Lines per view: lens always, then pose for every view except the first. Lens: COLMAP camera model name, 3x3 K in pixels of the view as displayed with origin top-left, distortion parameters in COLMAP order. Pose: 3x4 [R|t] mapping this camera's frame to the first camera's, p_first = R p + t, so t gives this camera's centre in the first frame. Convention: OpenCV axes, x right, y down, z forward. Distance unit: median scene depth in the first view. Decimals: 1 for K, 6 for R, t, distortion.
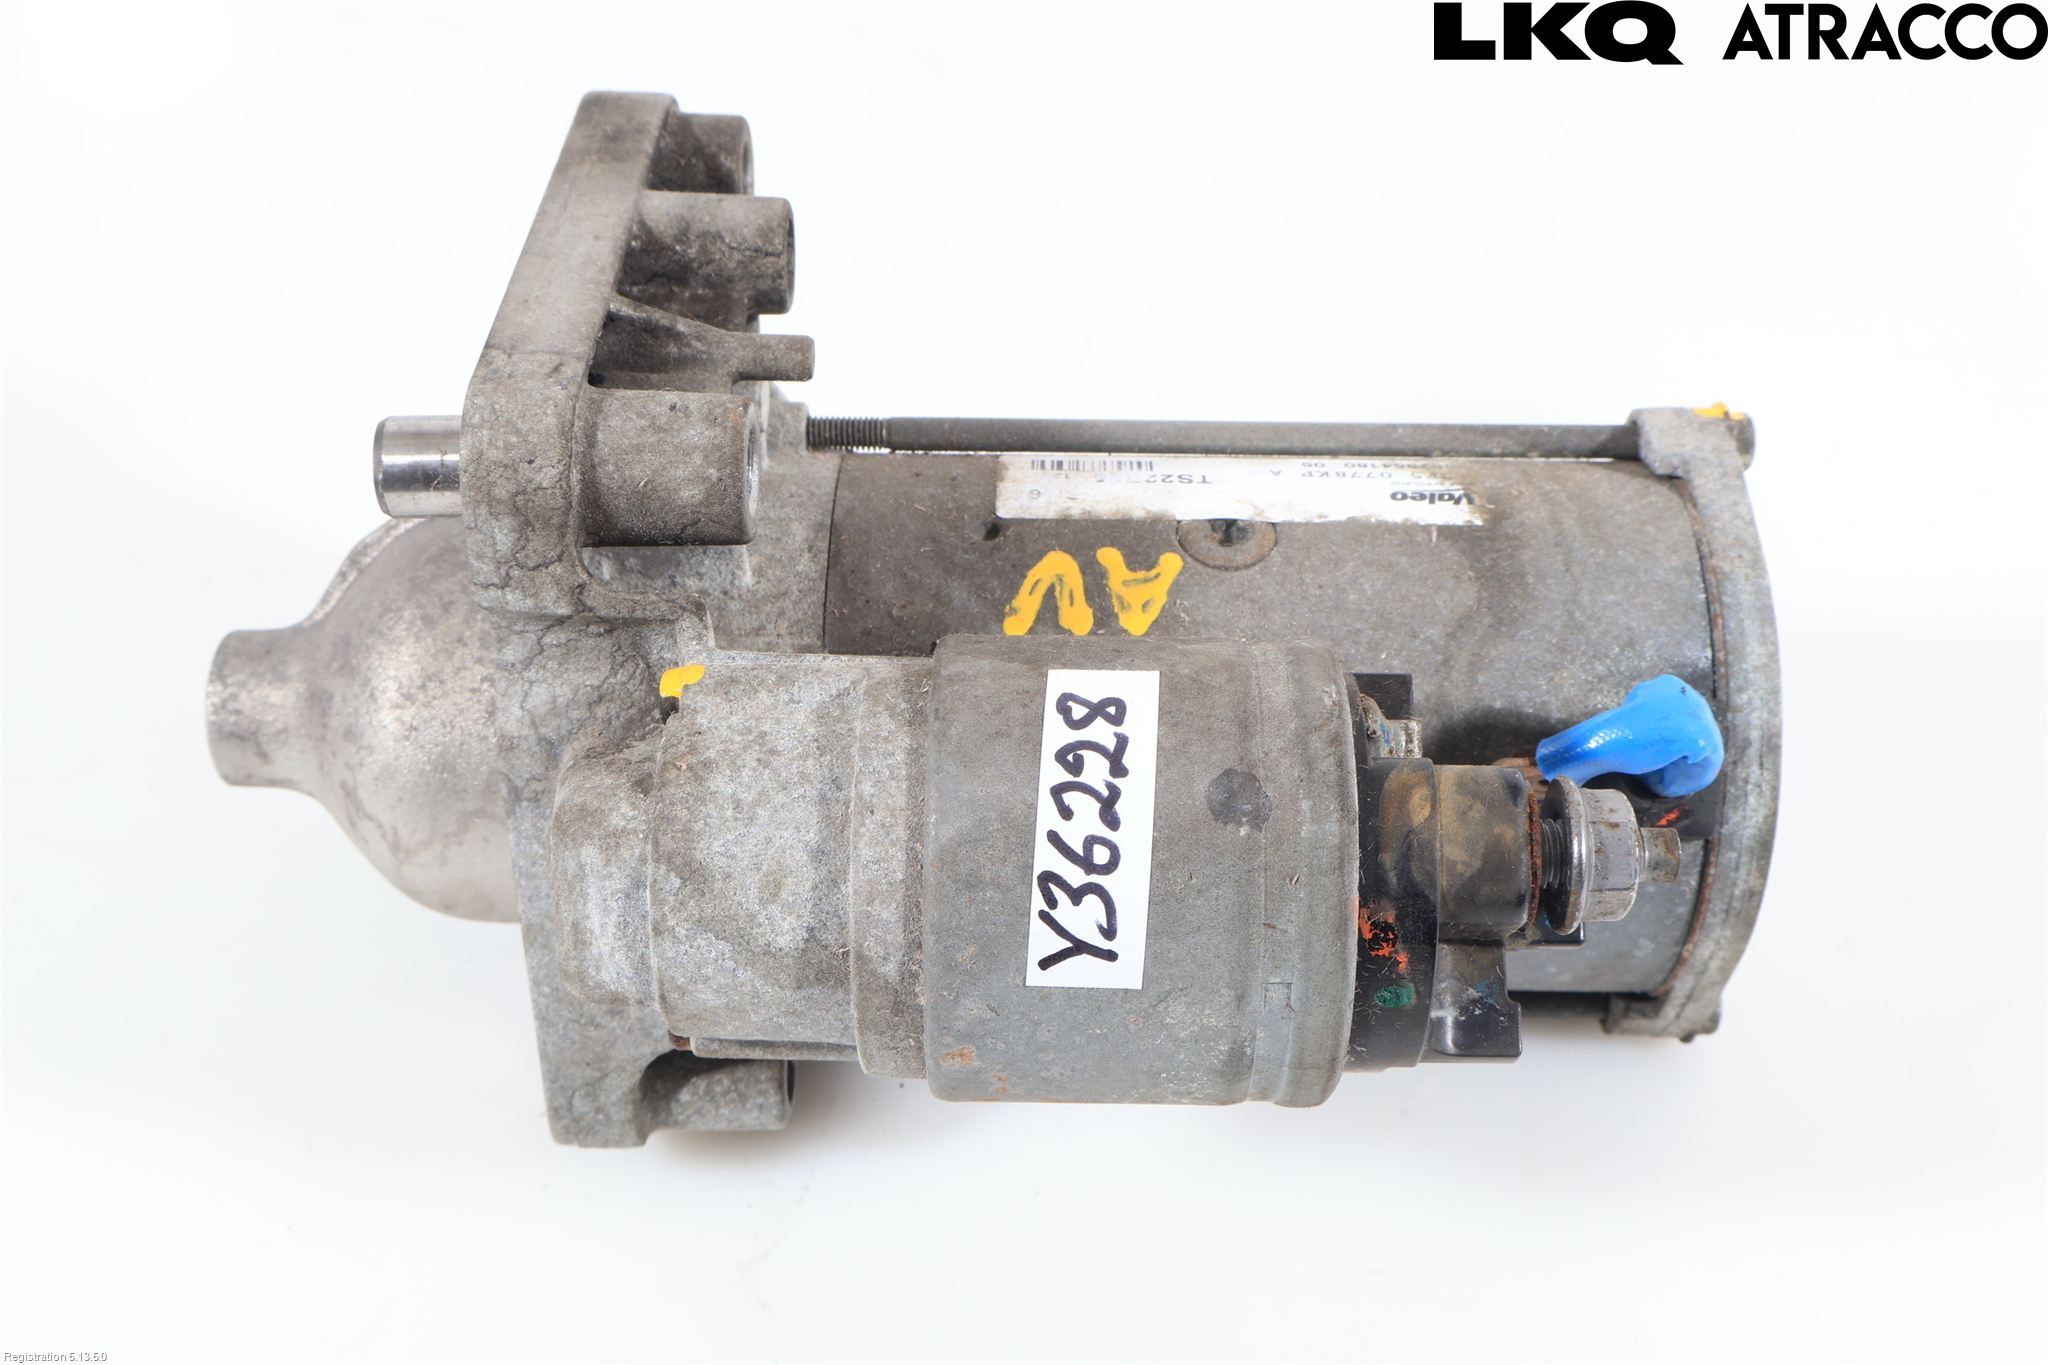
lens RADIAL K [[2338.9, 0, 1026.0], [0, 2338.9, 682.2], [0, 0, 1]] dist [-0.018807, 0.000000]
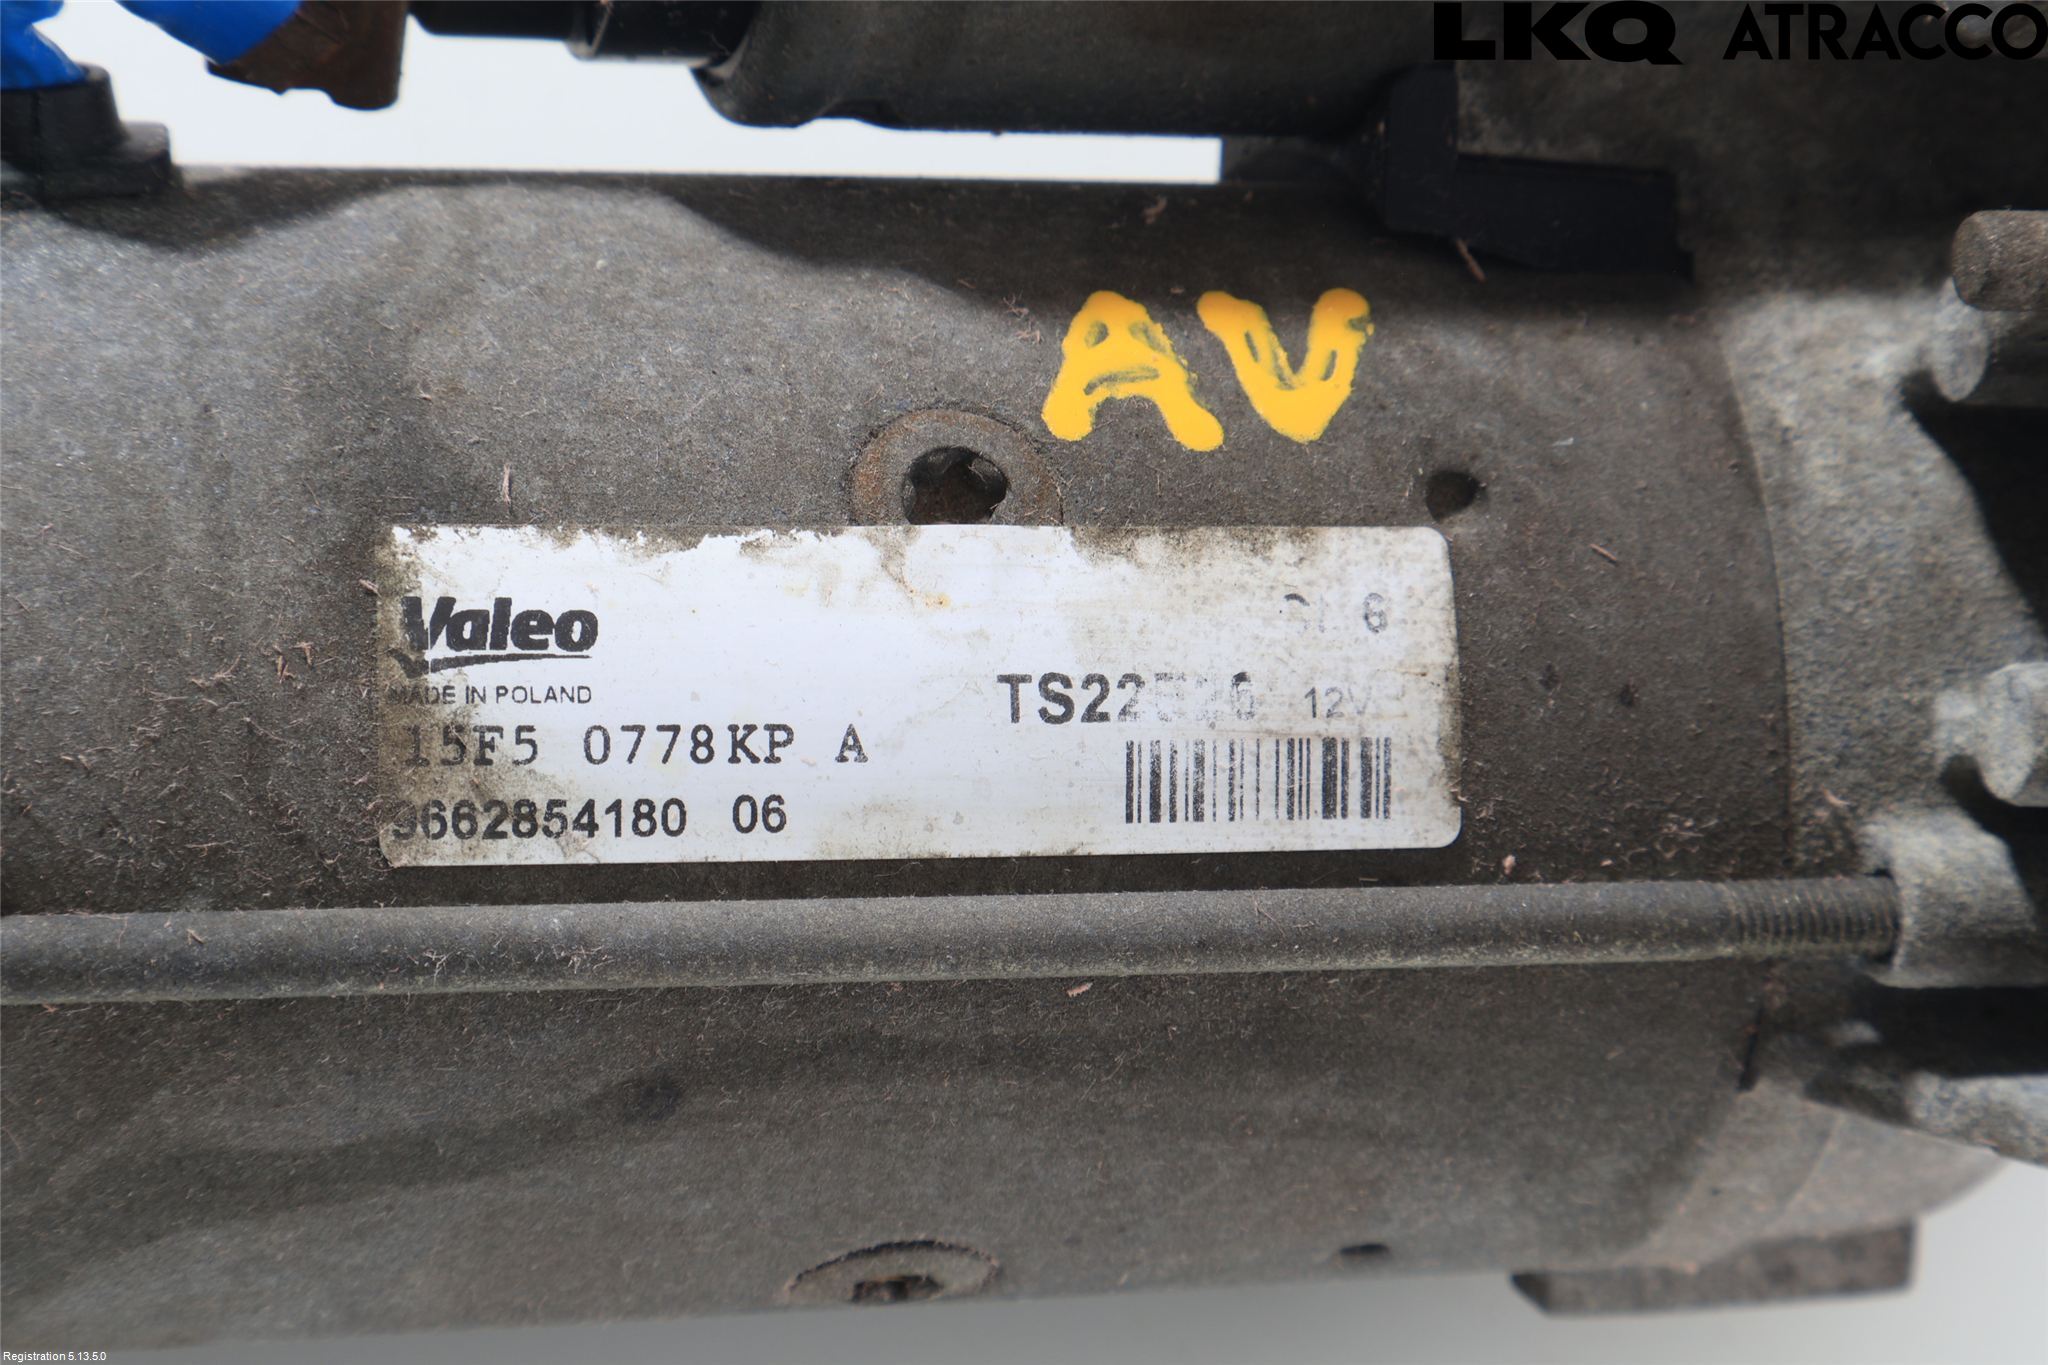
lens RADIAL K [[4251.2, 0, 1021.8], [0, 4251.2, 682.2], [0, 0, 1]] dist [-0.018148, 0.000000]
pose [[-0.962509, 0.027537, -0.269848, 0.300977], [-0.256615, -0.414791, 0.872982, -0.811144], [-0.087891, 0.909500, 0.406307, 0.704715]]
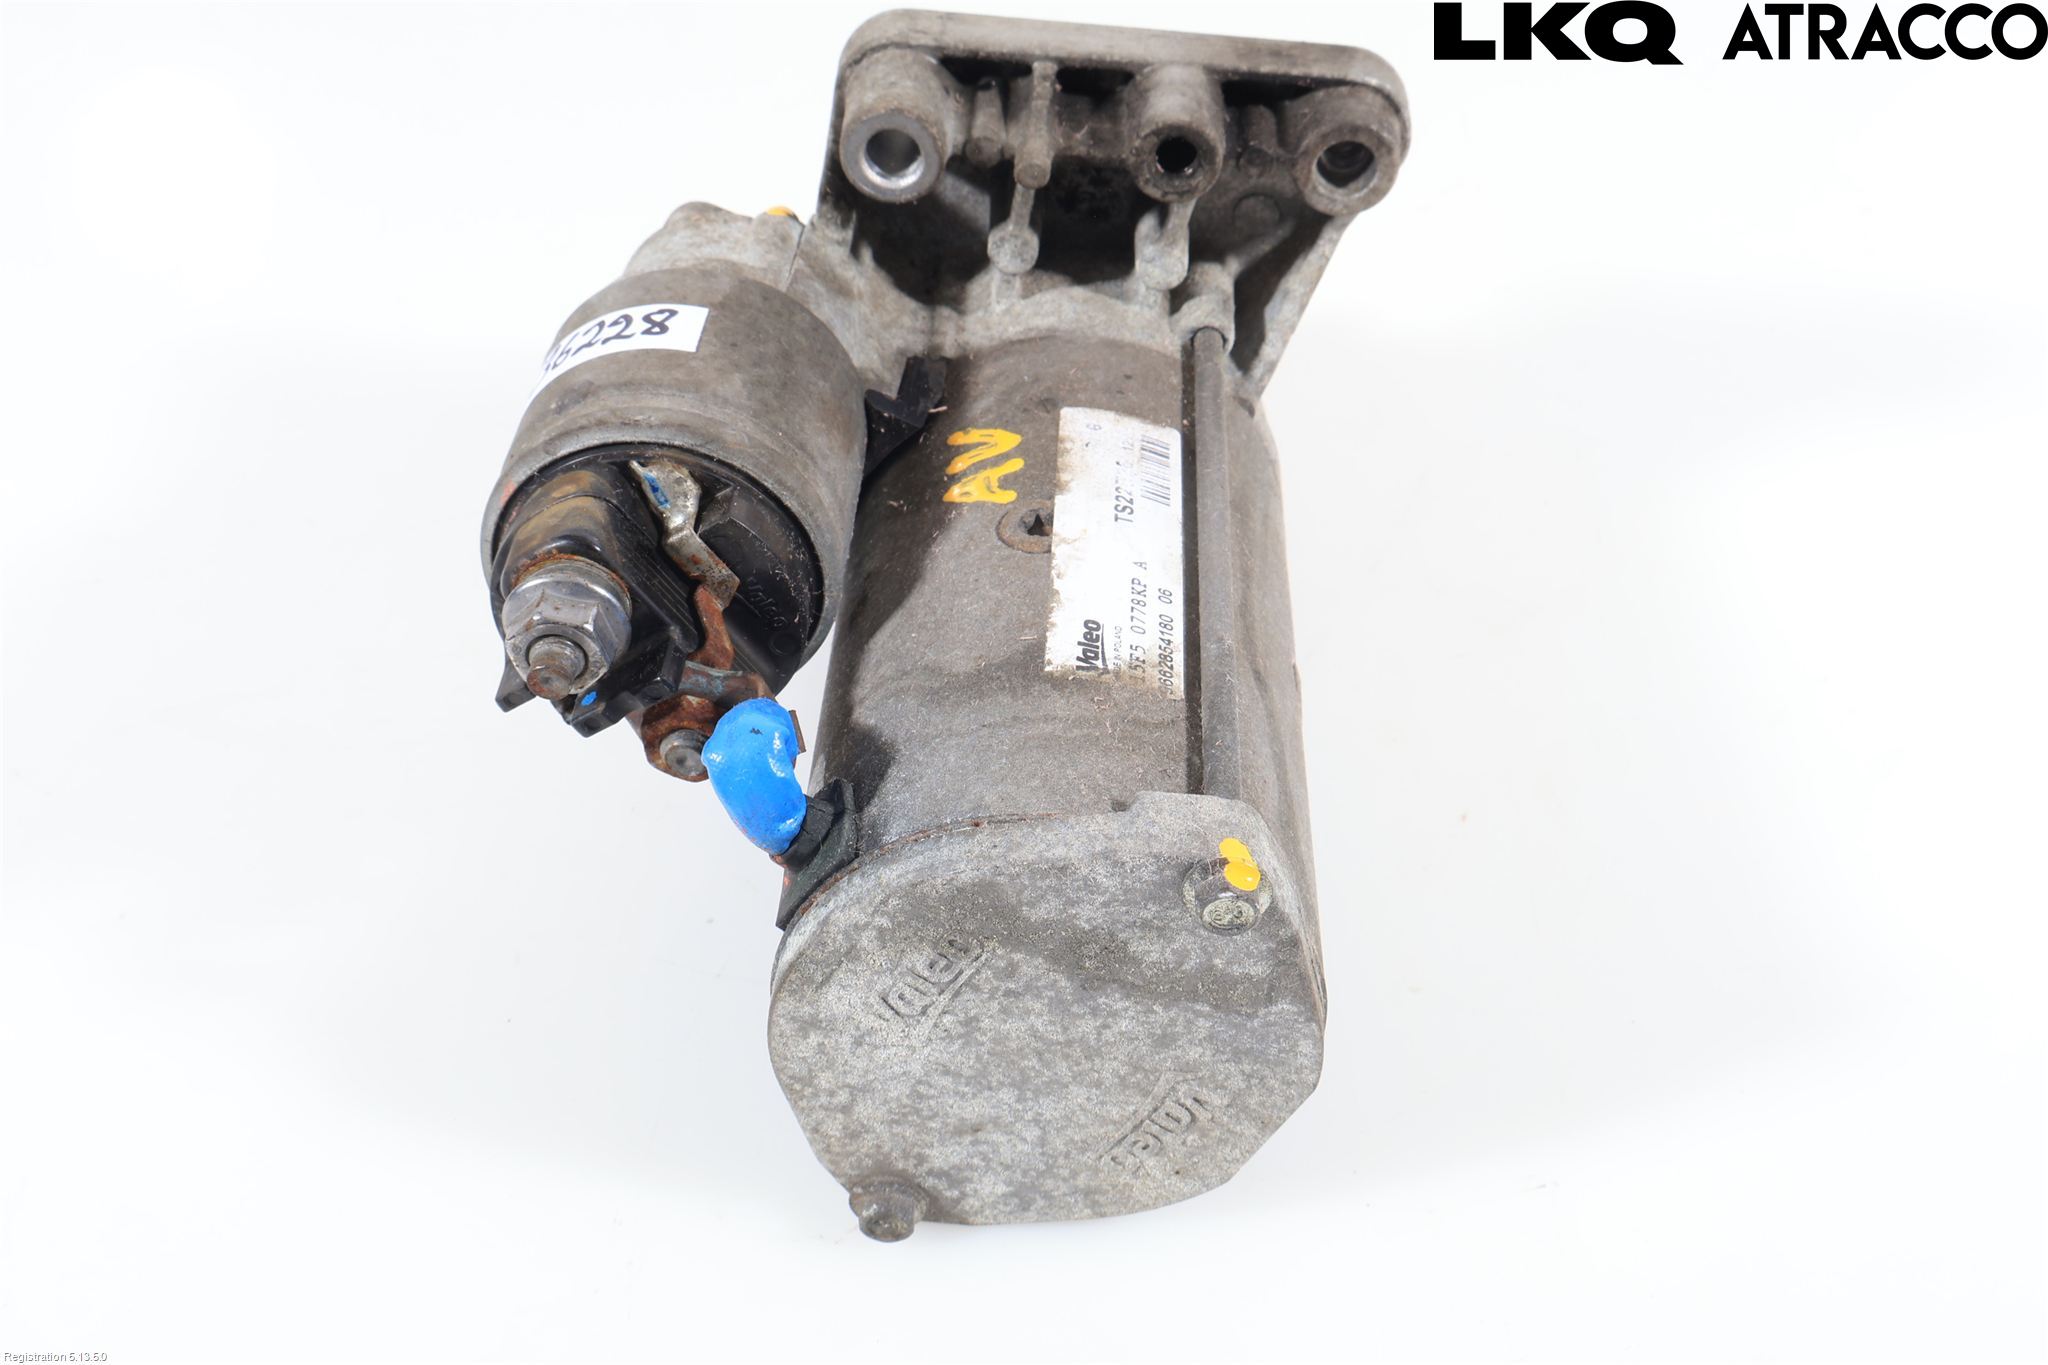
lens RADIAL K [[2129.2, 0, 1028.4], [0, 2129.2, 678.3], [0, 0, 1]] dist [-0.005218, 0.000000]
pose [[-0.025241, 0.654416, -0.755713, 0.921801], [-0.674219, 0.547003, 0.496201, -0.535126], [0.738100, 0.522041, 0.427413, 0.602805]]
